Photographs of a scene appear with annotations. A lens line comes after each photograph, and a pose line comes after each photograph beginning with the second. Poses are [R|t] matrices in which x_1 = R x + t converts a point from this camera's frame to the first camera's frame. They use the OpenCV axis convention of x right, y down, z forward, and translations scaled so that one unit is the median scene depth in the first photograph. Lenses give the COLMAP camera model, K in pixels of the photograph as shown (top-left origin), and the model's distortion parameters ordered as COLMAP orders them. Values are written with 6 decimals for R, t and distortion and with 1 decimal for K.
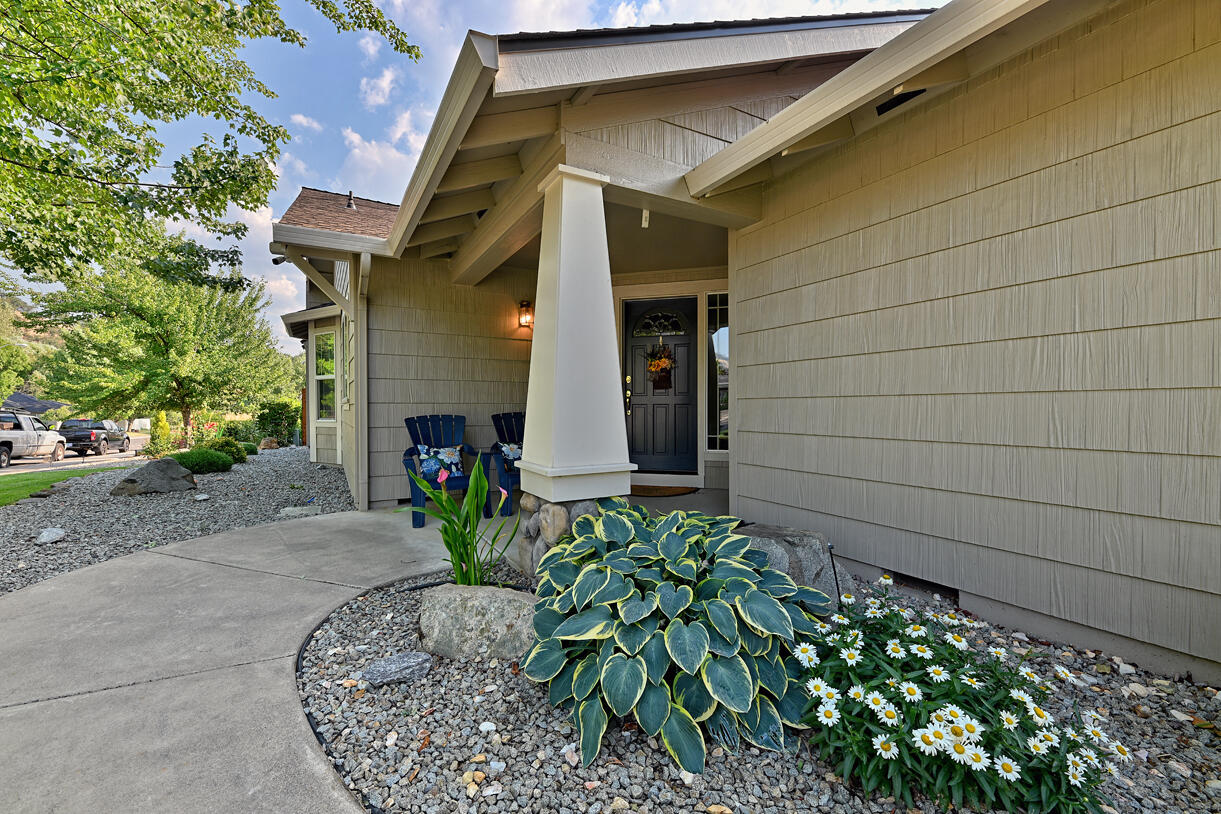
lens RADIAL K [[520.9, 0, 609.5], [0, 520.9, 412.0], [0, 0, 1]] dist [-0.001306, -0.000106]
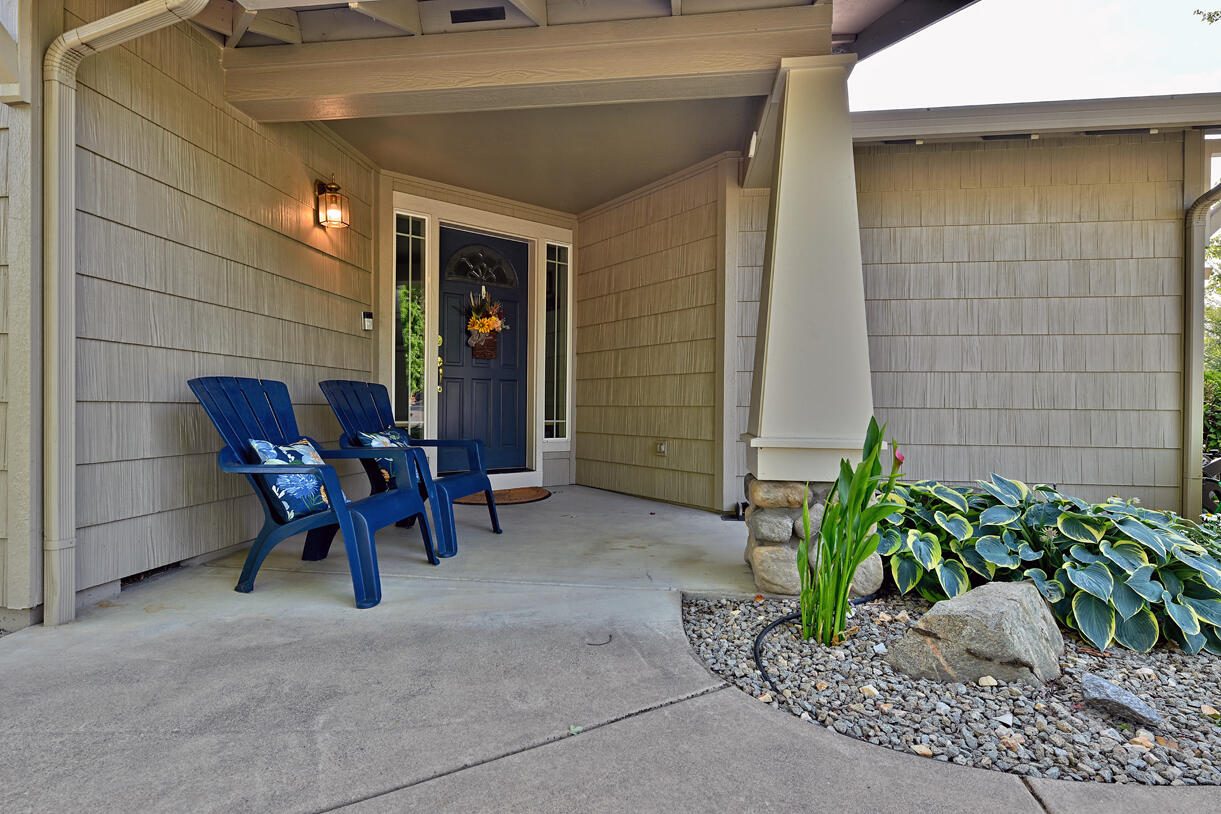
lens RADIAL K [[625.2, 0, 609.4], [0, 625.2, 409.1], [0, 0, 1]] dist [0.002981, 0.000255]
pose [[0.589914, 0.007634, 0.807430, -0.689399], [-0.004672, 0.999971, -0.006041, 0.043236], [-0.807452, -0.000208, 0.589933, 0.476131]]
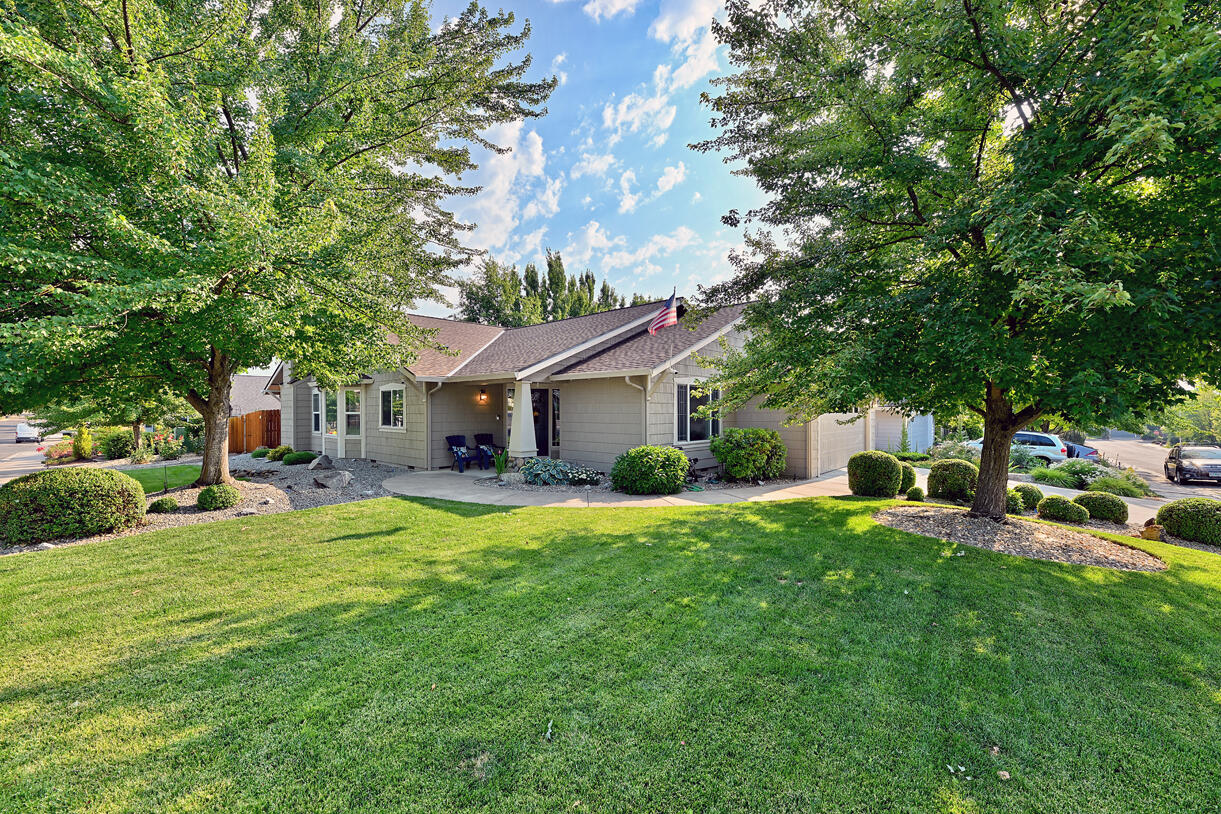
lens RADIAL K [[494.3, 0, 609.1], [0, 494.3, 409.8], [0, 0, 1]] dist [-0.000078, -0.000001]
pose [[0.949372, 0.003491, 0.314135, -0.445373], [-0.000367, 0.999950, -0.010005, -0.120301], [-0.314154, 0.009384, 0.949326, -2.019562]]
